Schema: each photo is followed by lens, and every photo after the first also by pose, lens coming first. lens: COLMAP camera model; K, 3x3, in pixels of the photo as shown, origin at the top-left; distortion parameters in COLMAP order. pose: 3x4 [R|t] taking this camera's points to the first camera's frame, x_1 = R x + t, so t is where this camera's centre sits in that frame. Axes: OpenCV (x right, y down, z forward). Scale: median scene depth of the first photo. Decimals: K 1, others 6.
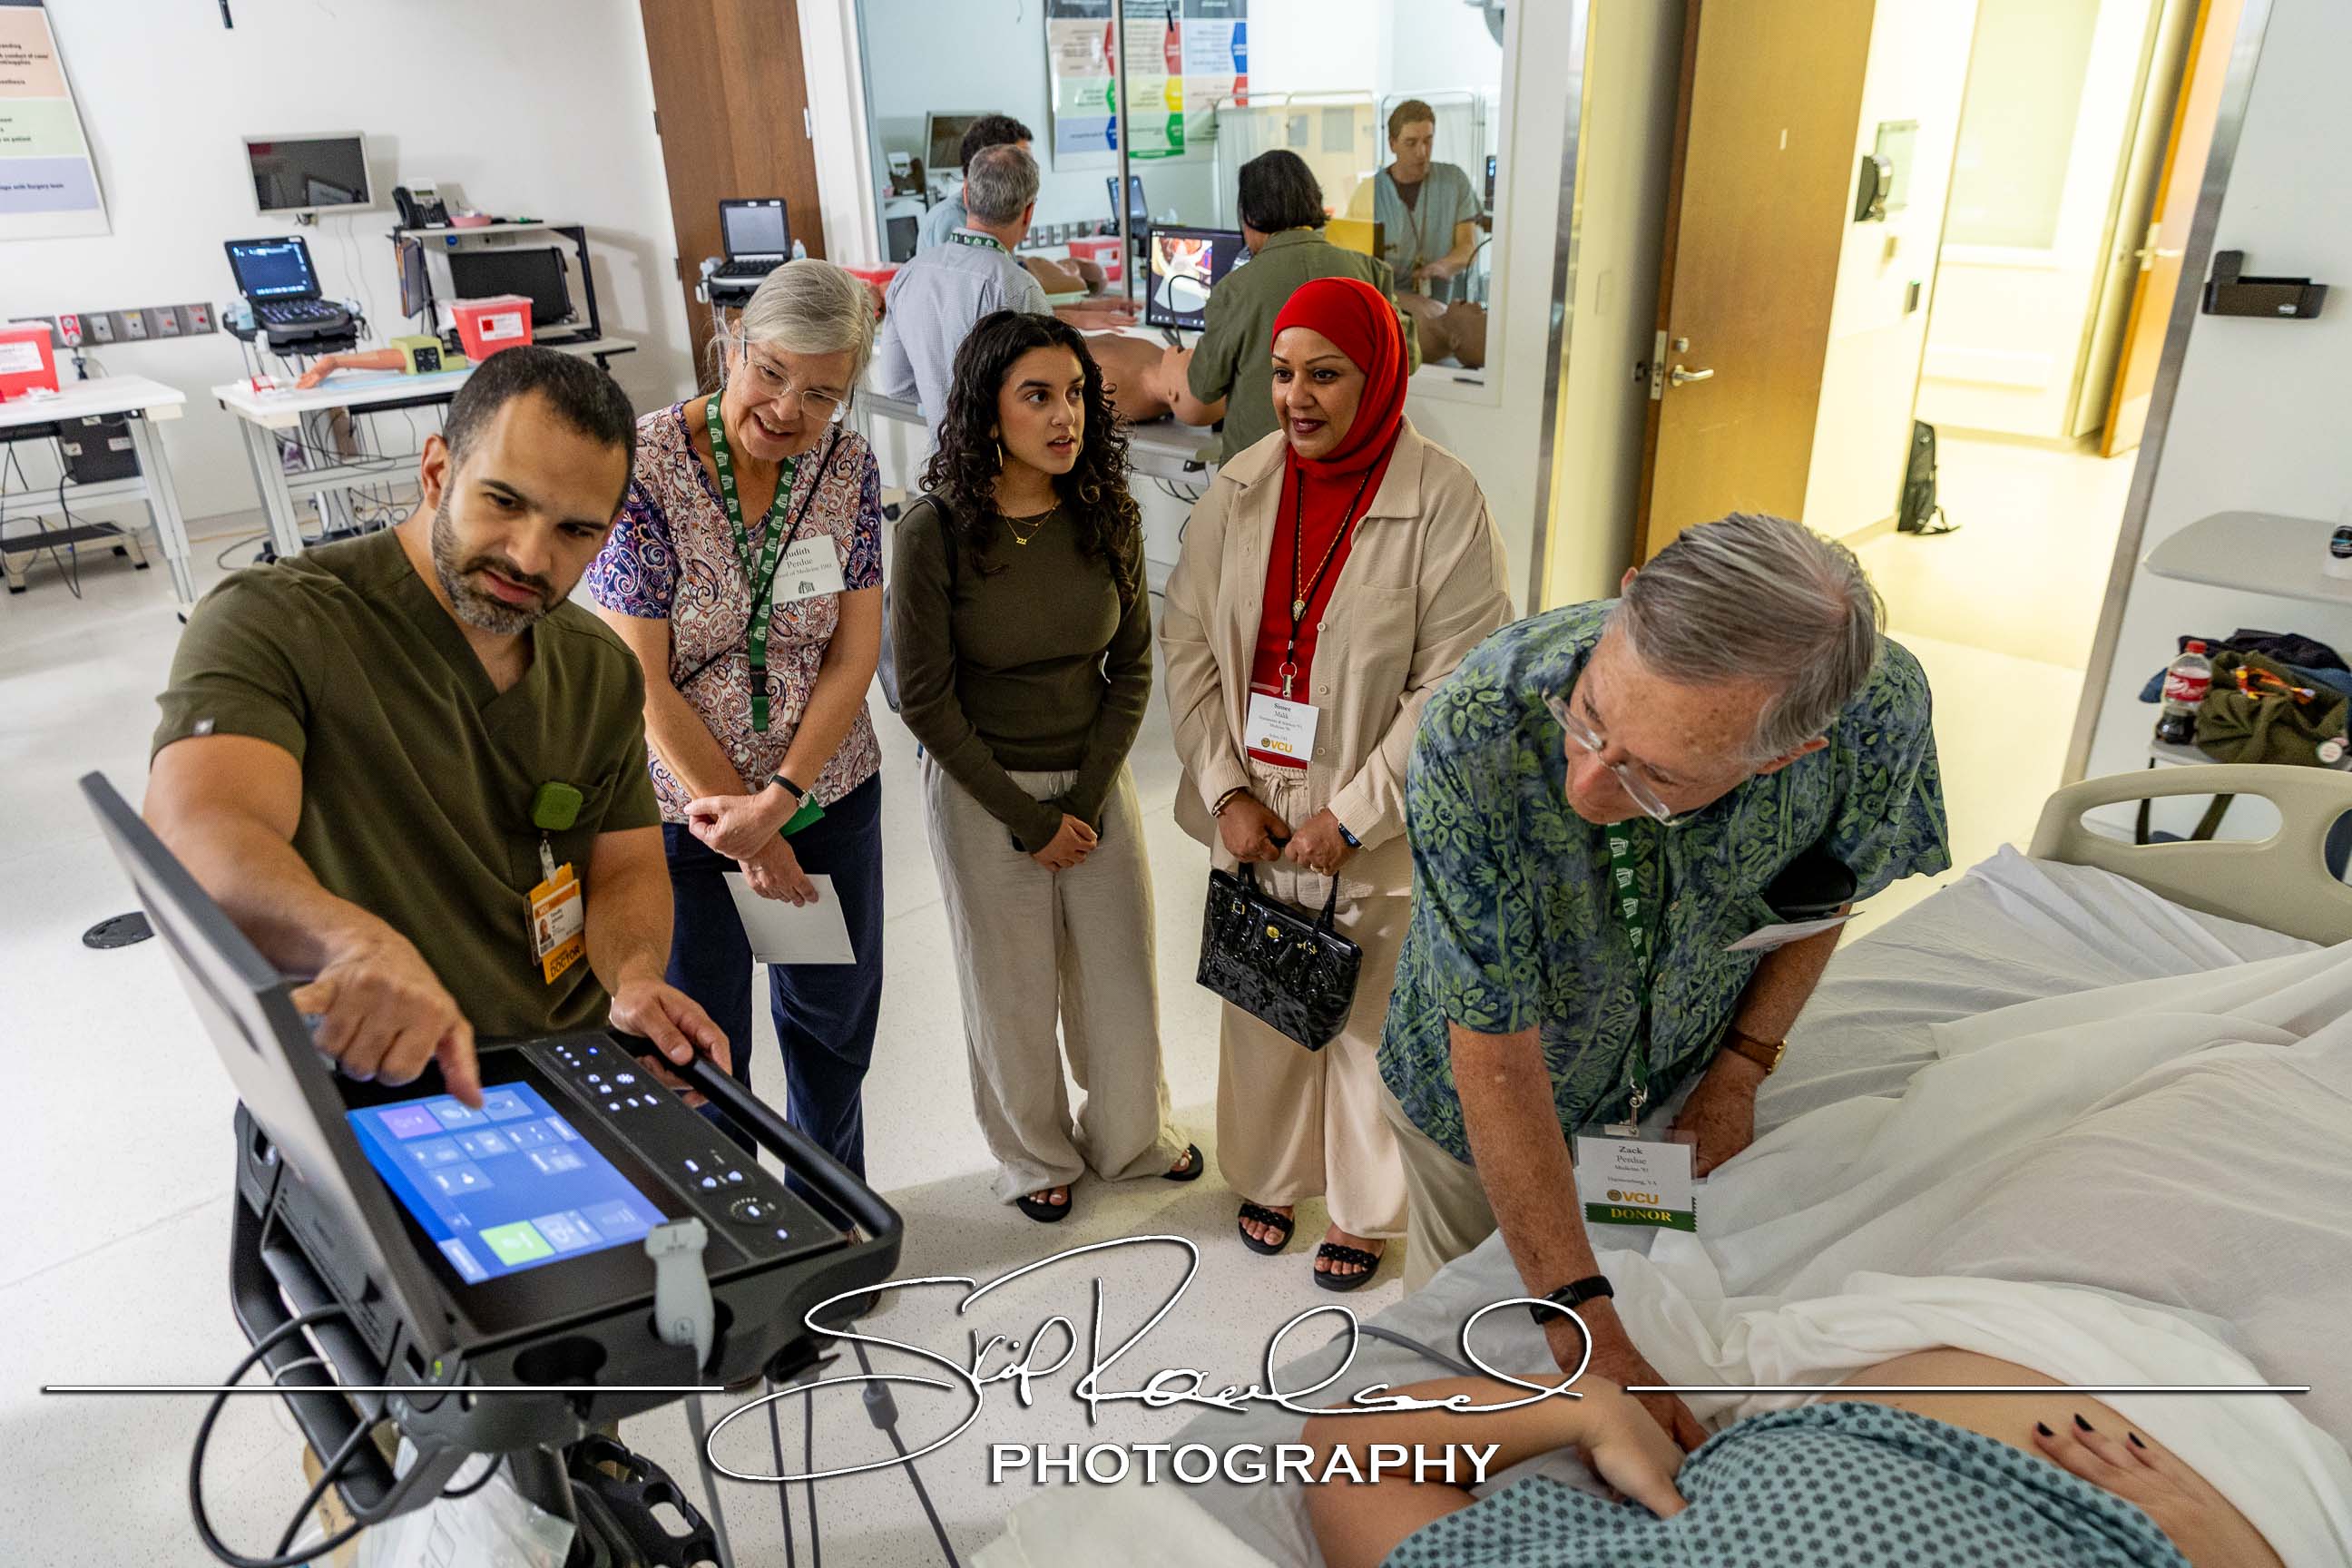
lens RADIAL K [[1572.6, 0, 1172.8], [0, 1572.6, 783.1], [0, 0, 1]] dist [0.000063, 0.007065]
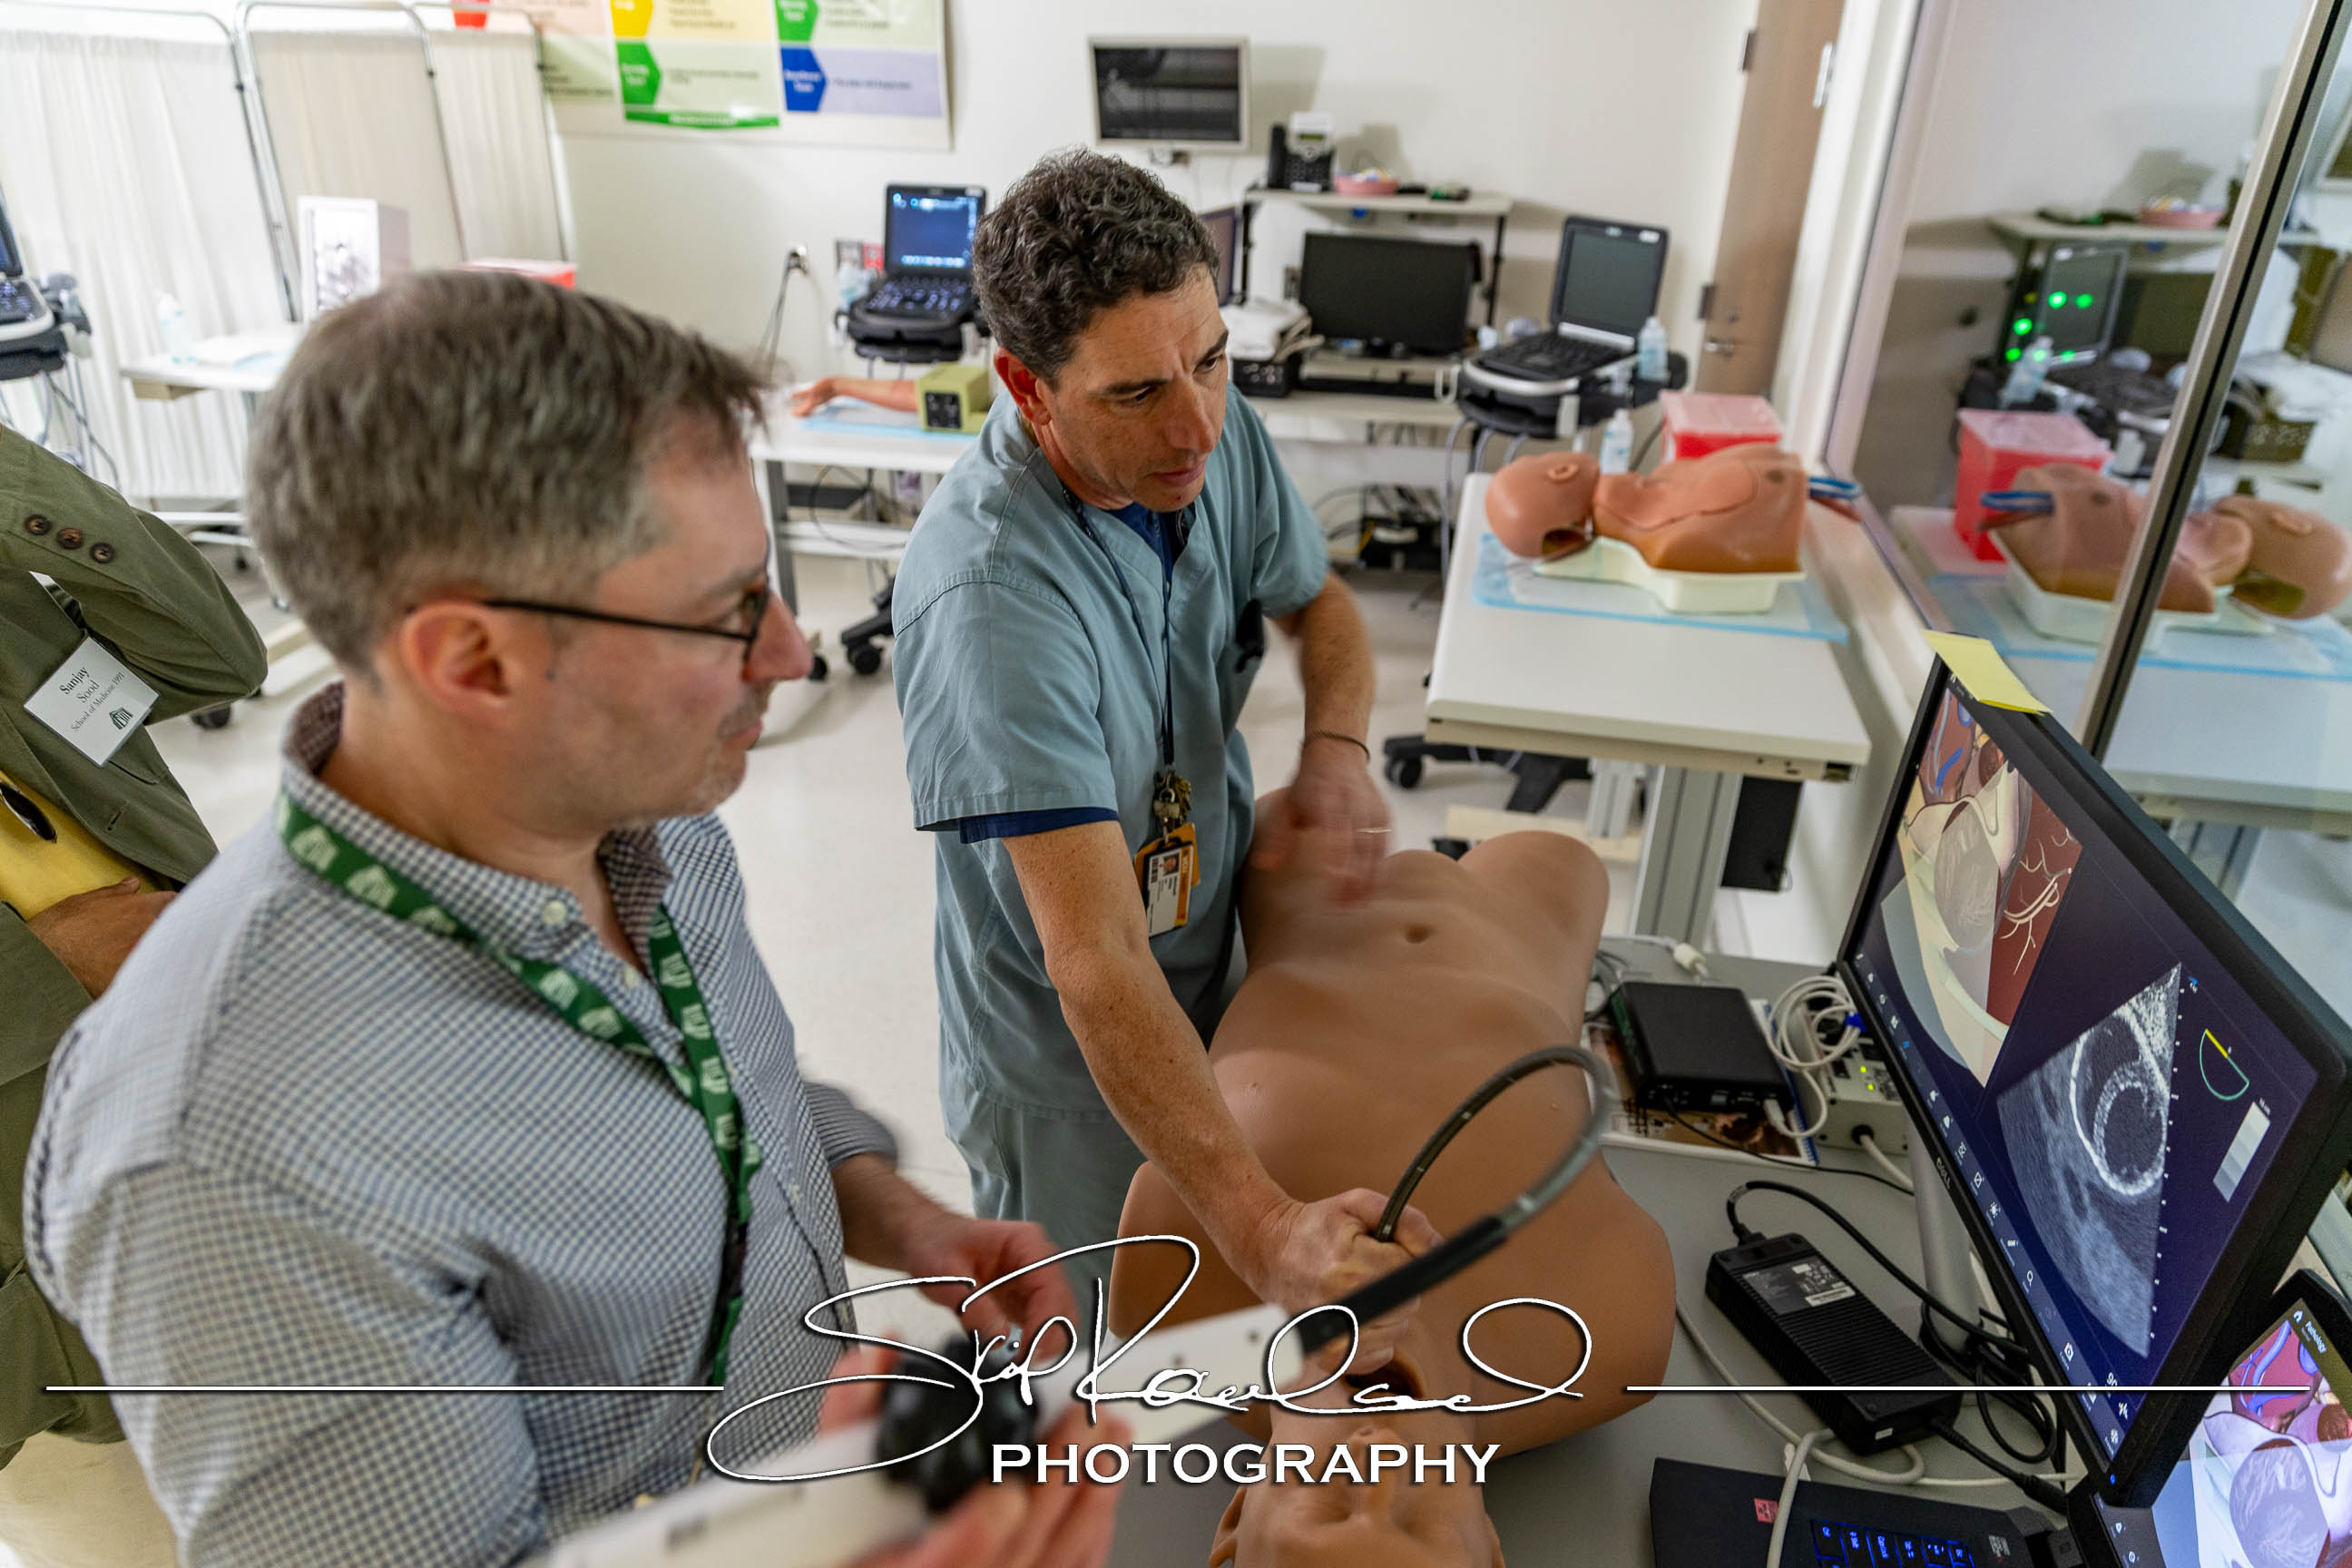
lens RADIAL K [[1572.6, 0, 1167.7], [0, 1572.6, 785.0], [0, 0, 1]] dist [0.000063, 0.007065]
pose [[0.571636, 0.400045, -0.716377, 0.233874], [-0.359396, 0.906957, 0.219689, -0.778887], [0.737609, 0.131881, 0.662224, 1.712378]]
